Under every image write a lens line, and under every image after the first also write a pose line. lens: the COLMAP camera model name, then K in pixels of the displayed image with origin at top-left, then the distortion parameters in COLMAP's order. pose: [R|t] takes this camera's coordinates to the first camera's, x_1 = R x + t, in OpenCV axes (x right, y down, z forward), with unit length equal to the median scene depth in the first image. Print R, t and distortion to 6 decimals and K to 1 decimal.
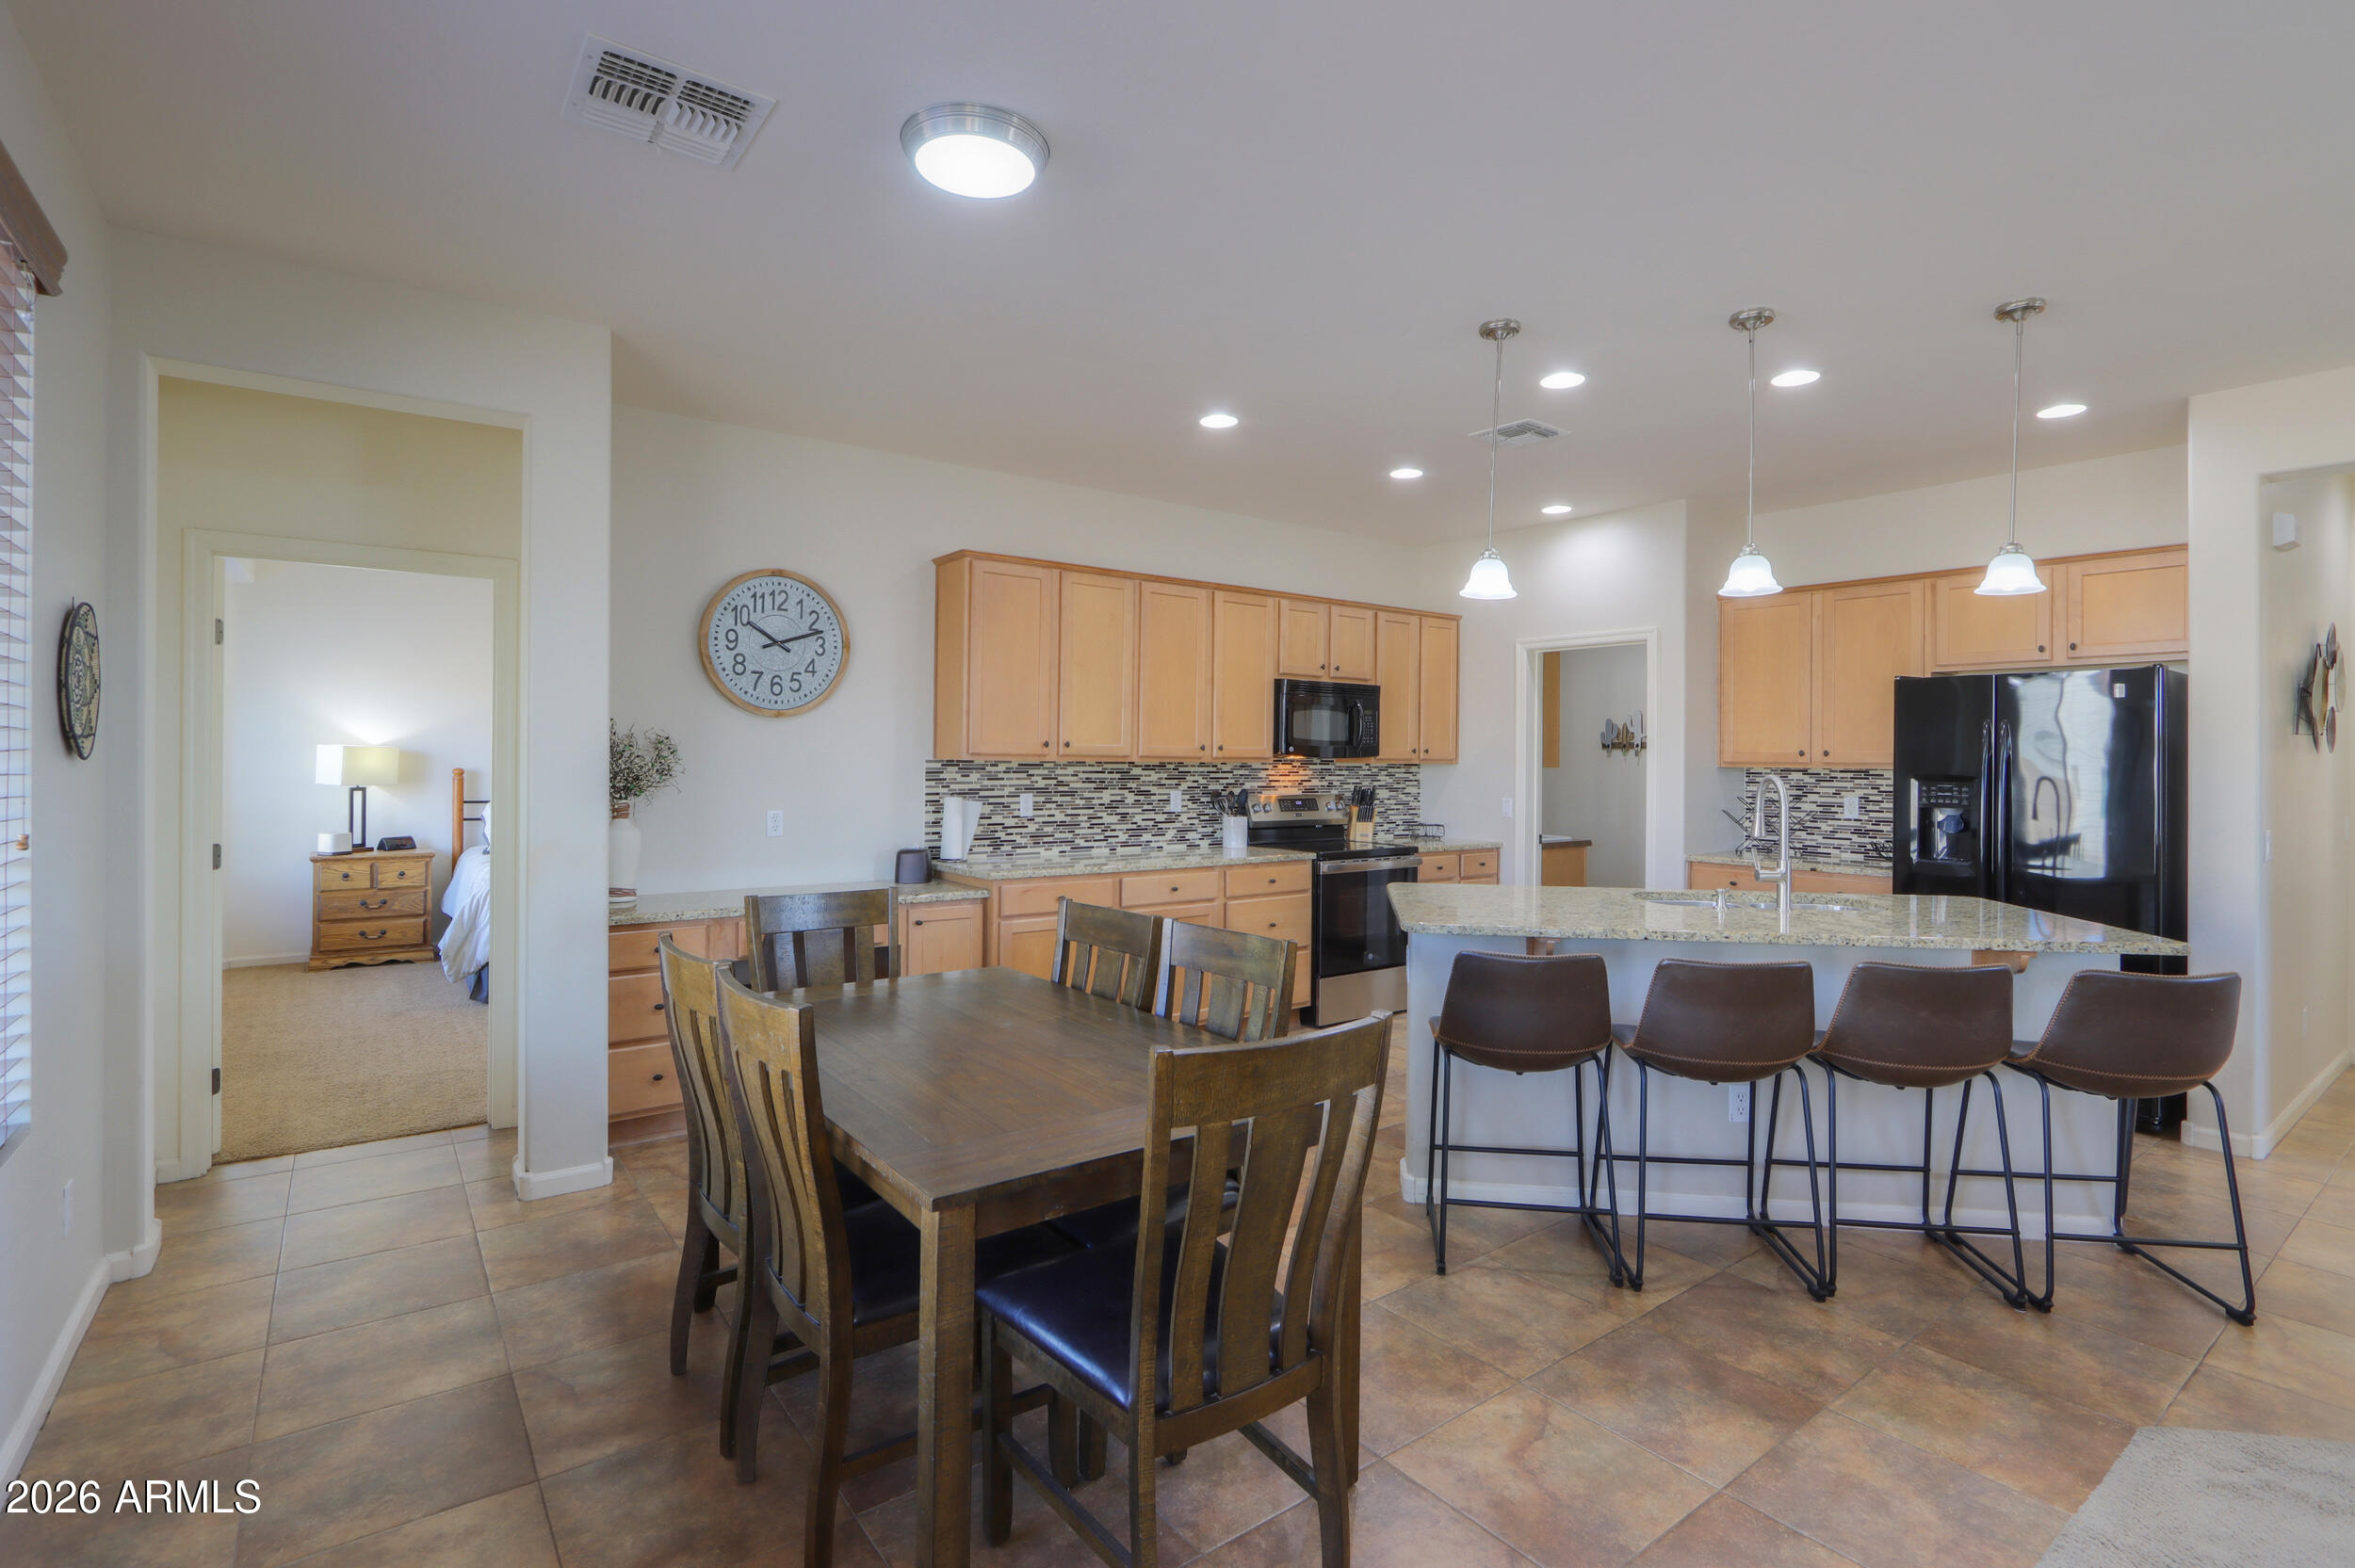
lens RADIAL K [[1104.1, 0, 1166.5], [0, 1104.1, 753.6], [0, 0, 1]] dist [-0.015884, 0.002240]
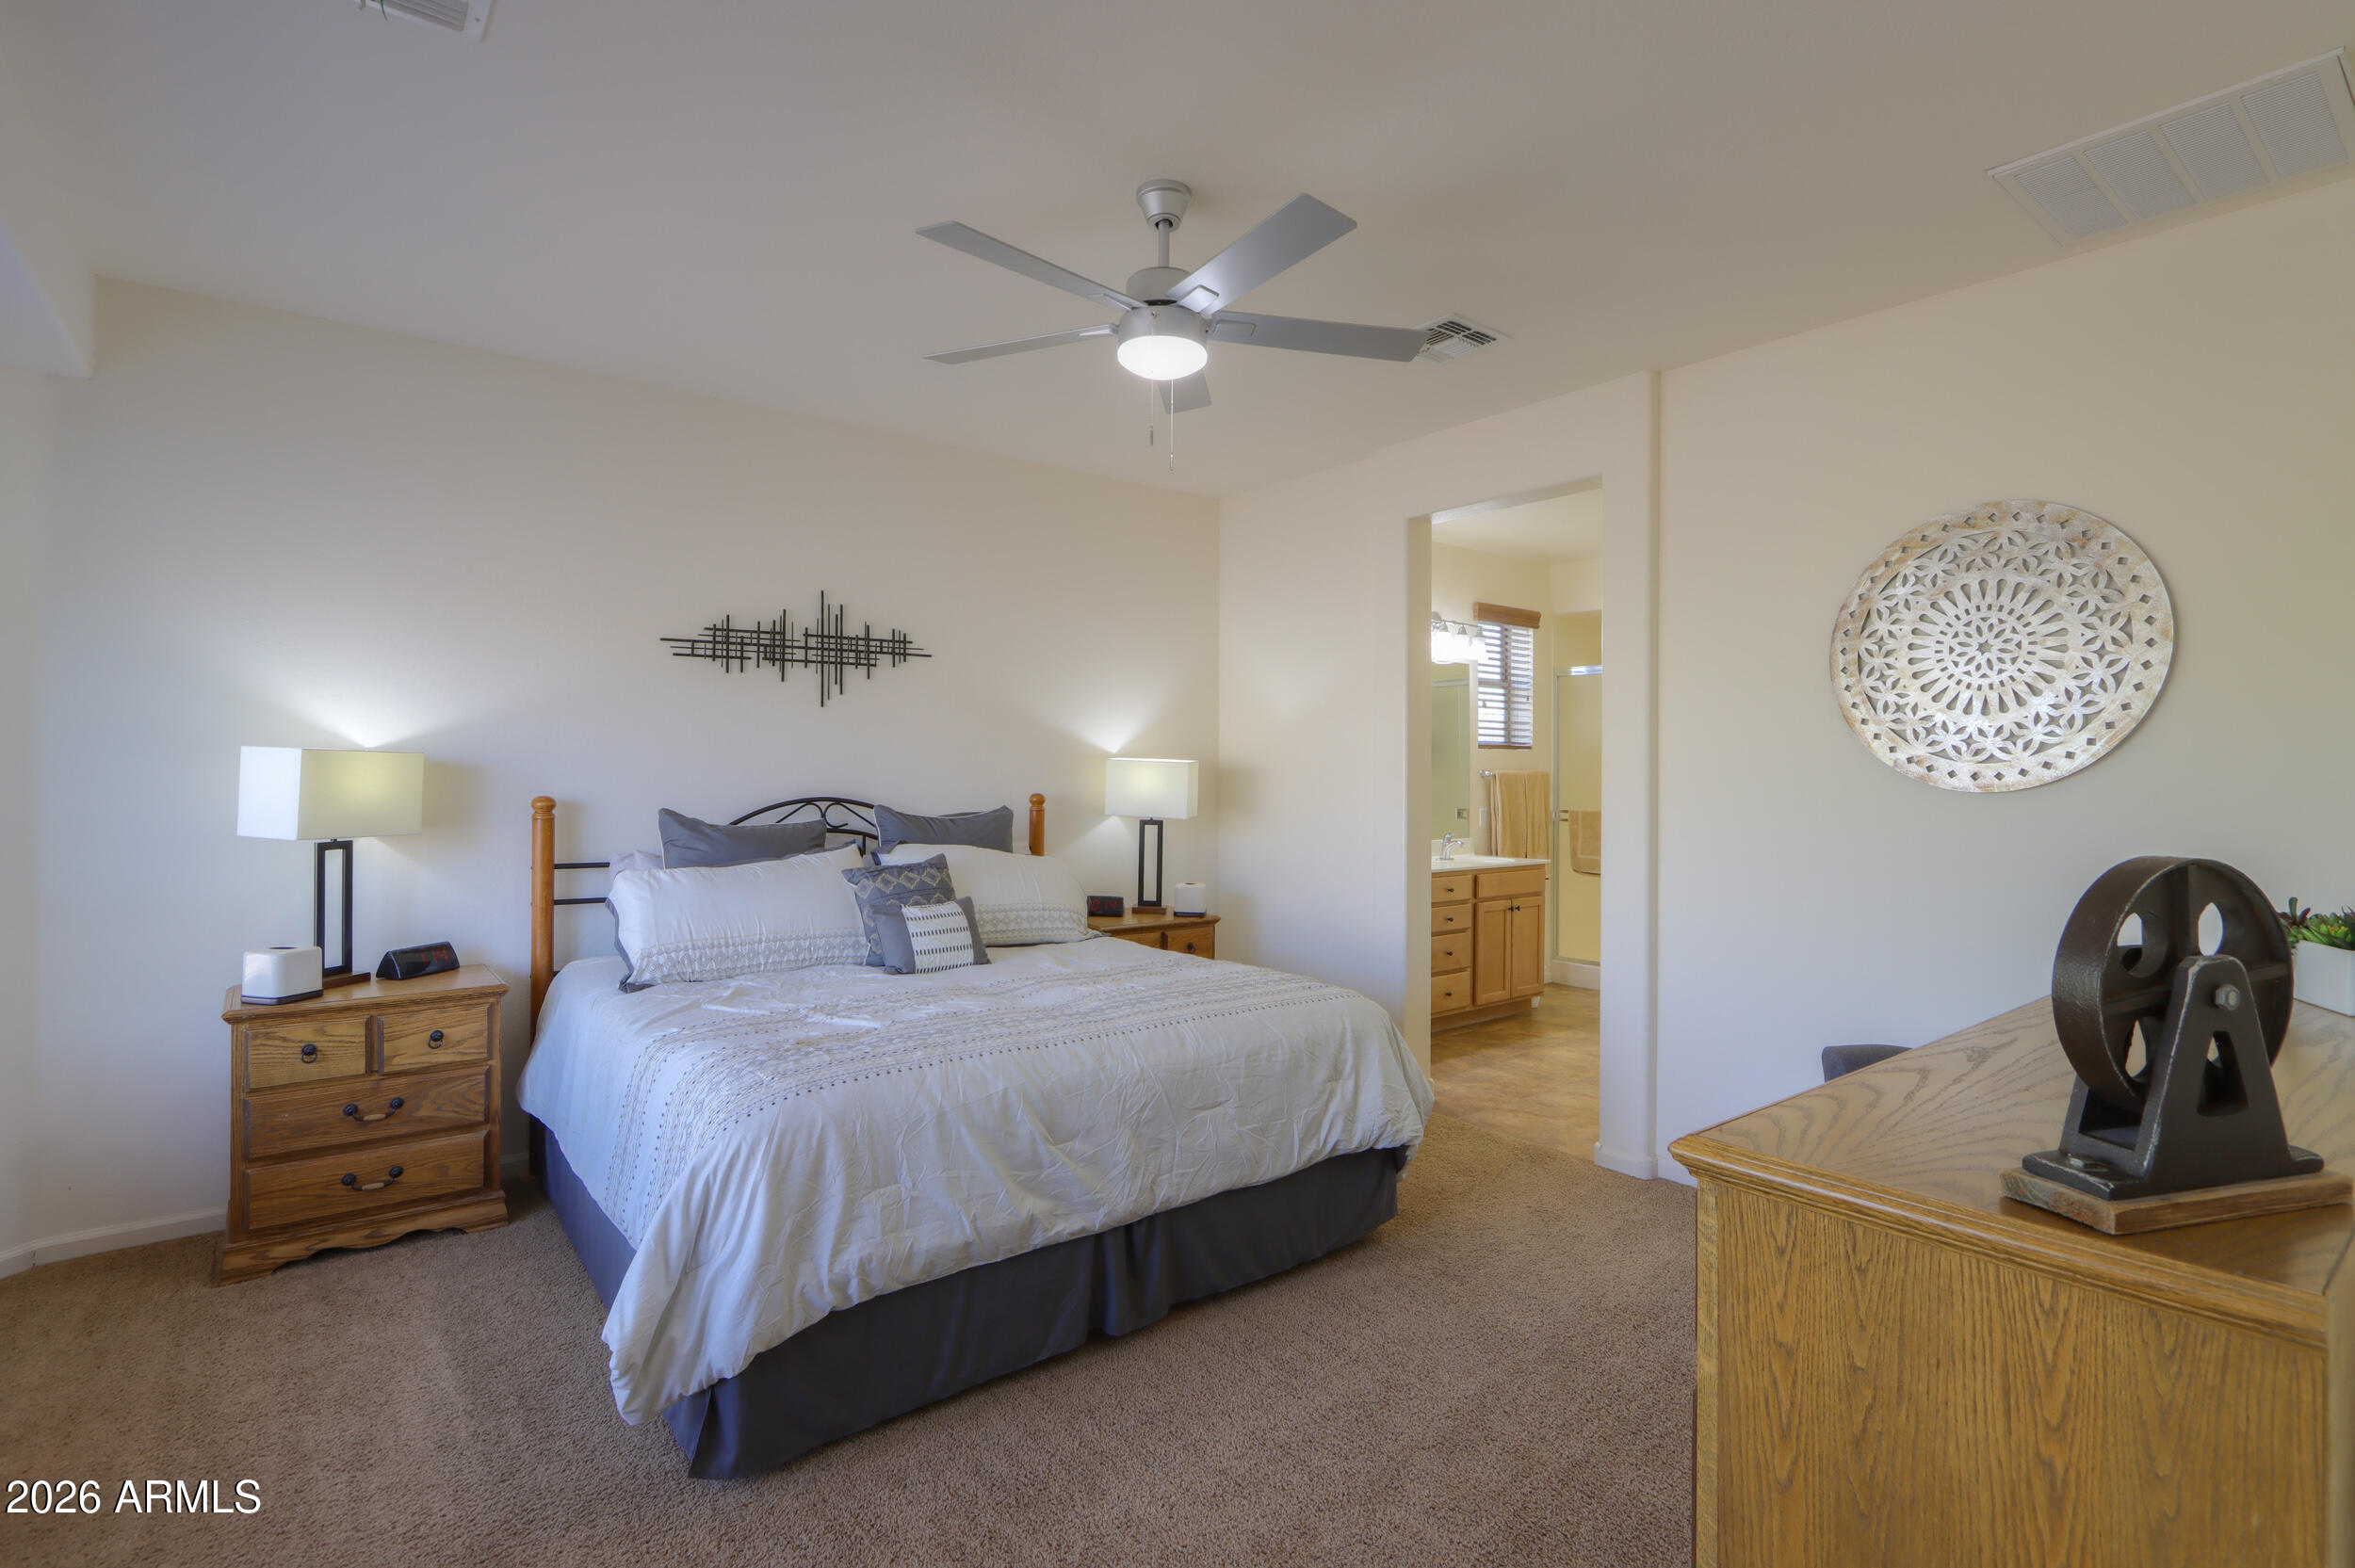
lens RADIAL K [[1104.1, 0, 1165.8], [0, 1104.1, 770.4], [0, 0, 1]] dist [-0.015884, 0.002240]
pose [[0.999394, -0.000825, 0.034794, -0.517579], [0.000869, 0.999999, -0.001247, 0.003159], [-0.034793, 0.001277, 0.999394, 0.675738]]
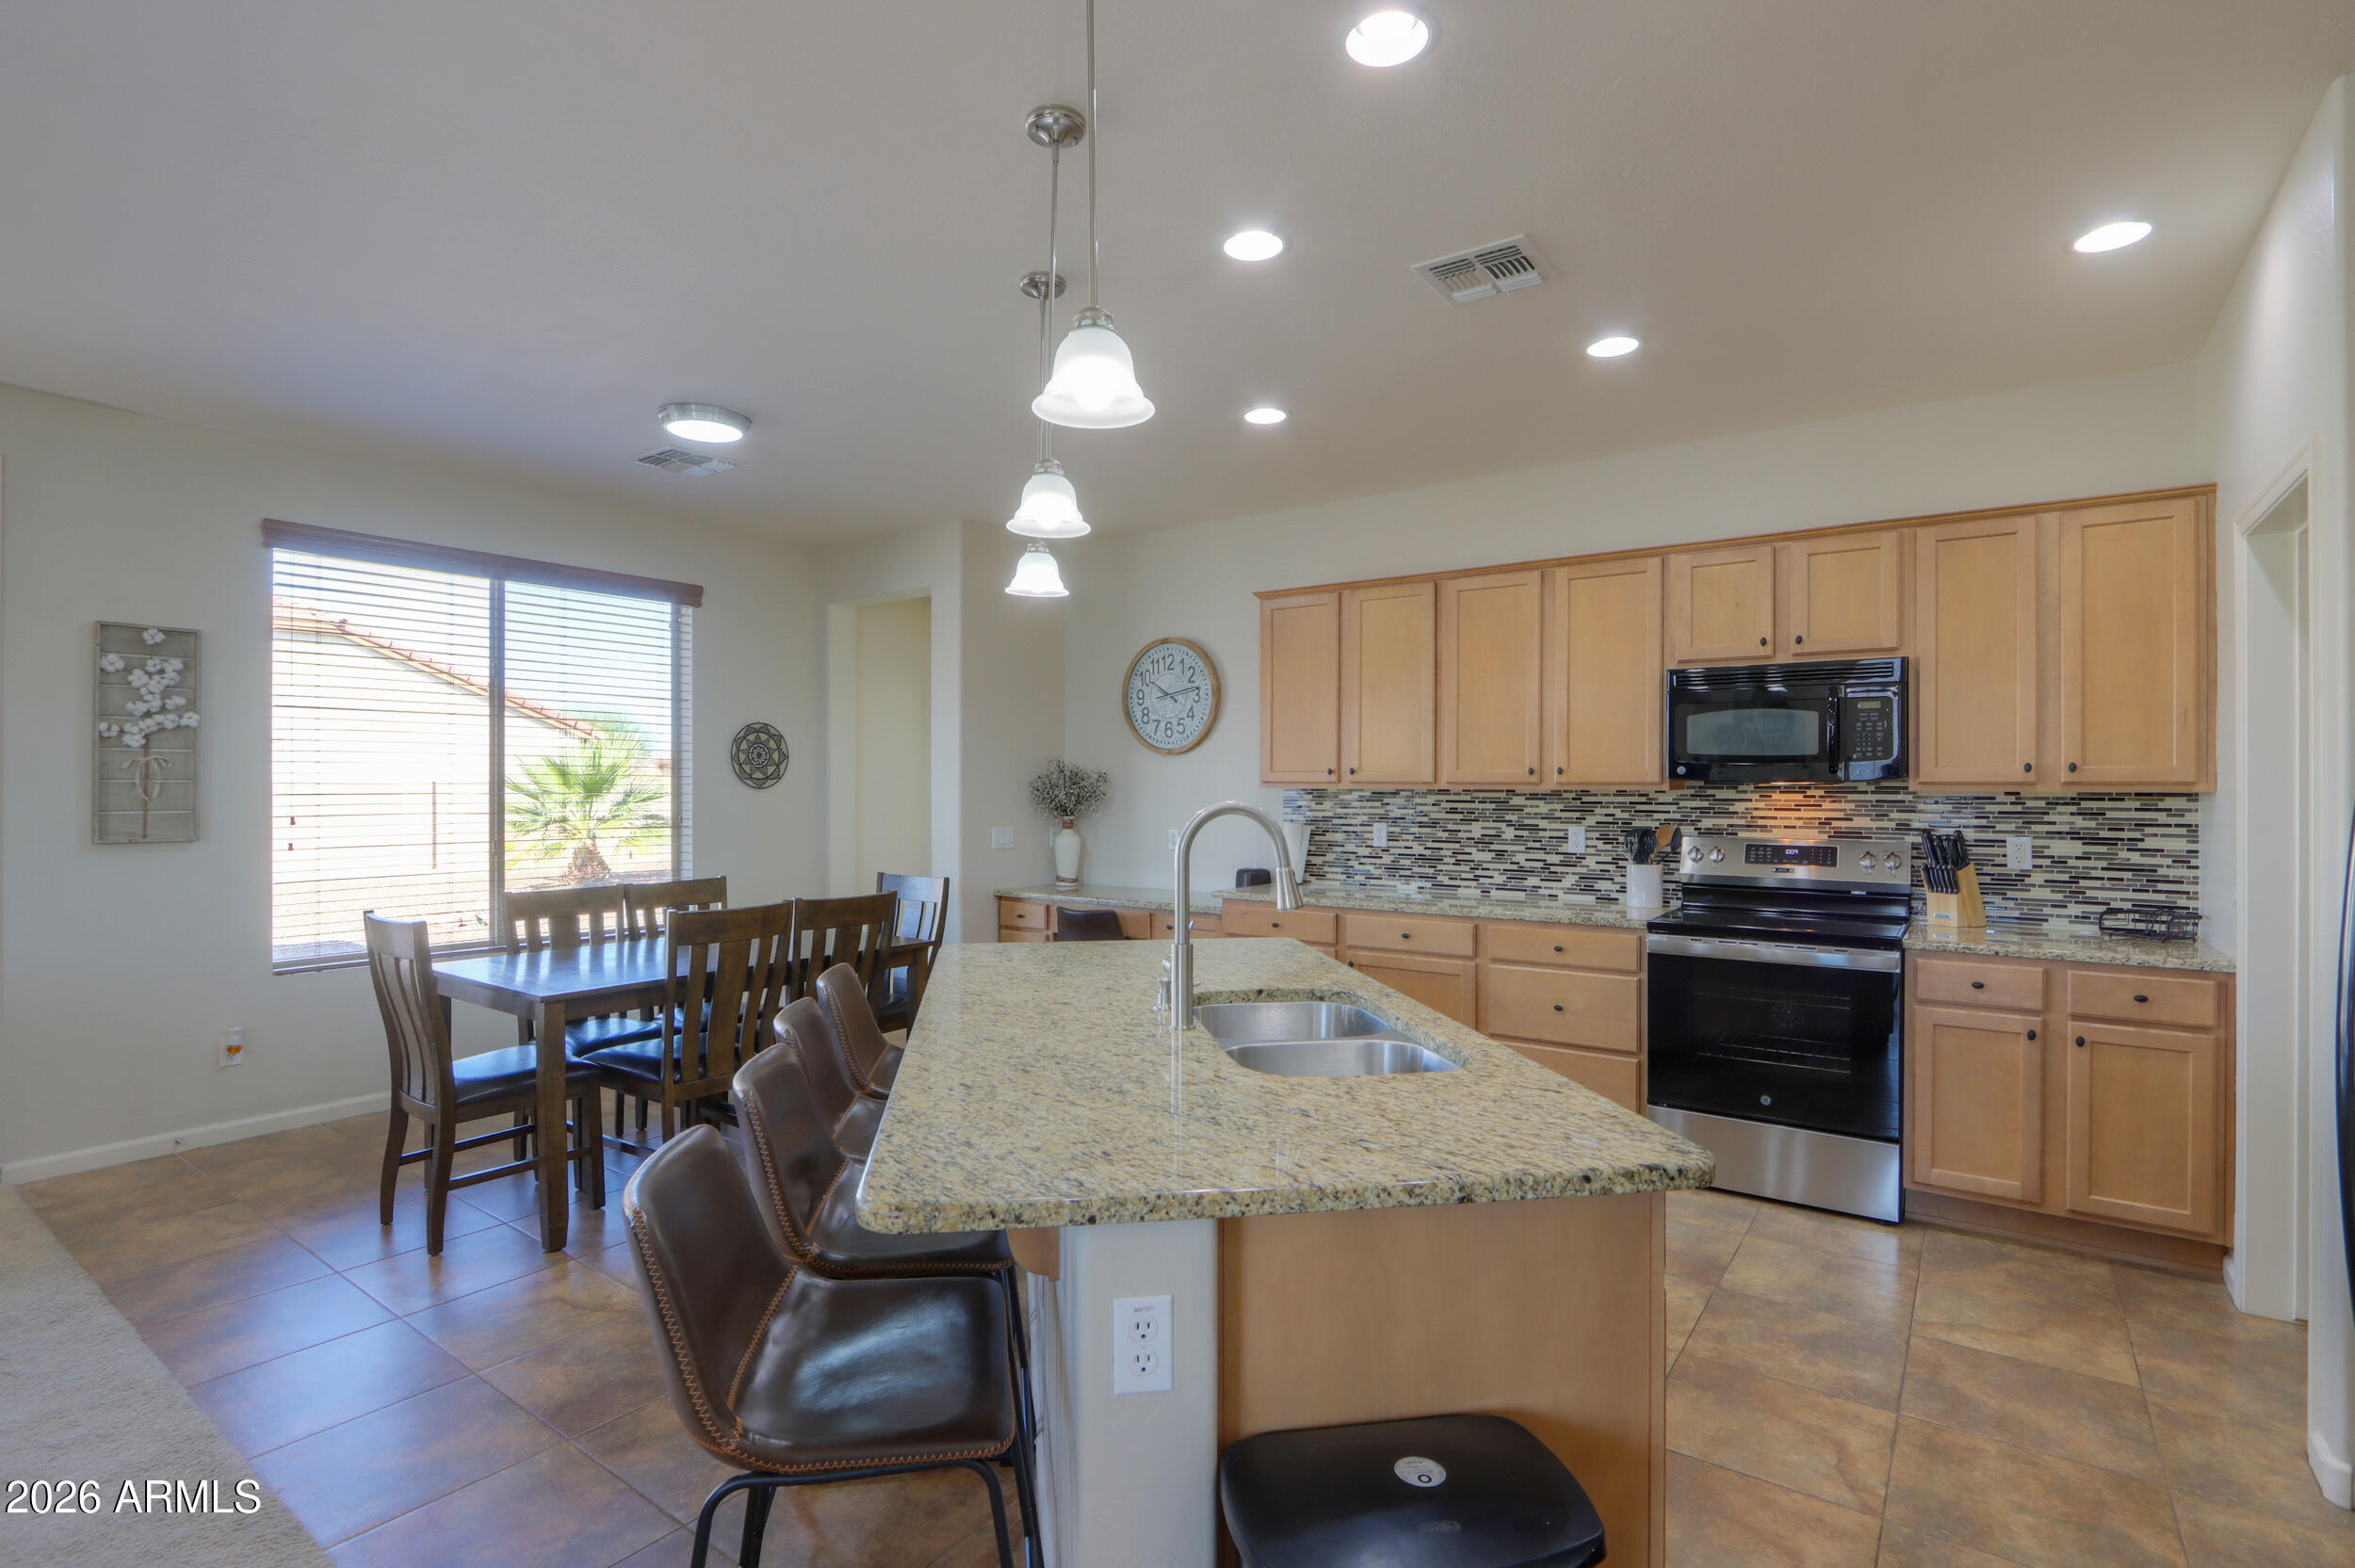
lens RADIAL K [[1104.1, 0, 1239.7], [0, 1104.1, 778.2], [0, 0, 1]] dist [-0.015884, 0.002240]
pose [[0.339098, -0.016236, -0.940611, 0.713025], [0.002980, 0.999865, -0.016185, 0.011888], [0.940746, 0.002685, 0.339100, 0.536969]]
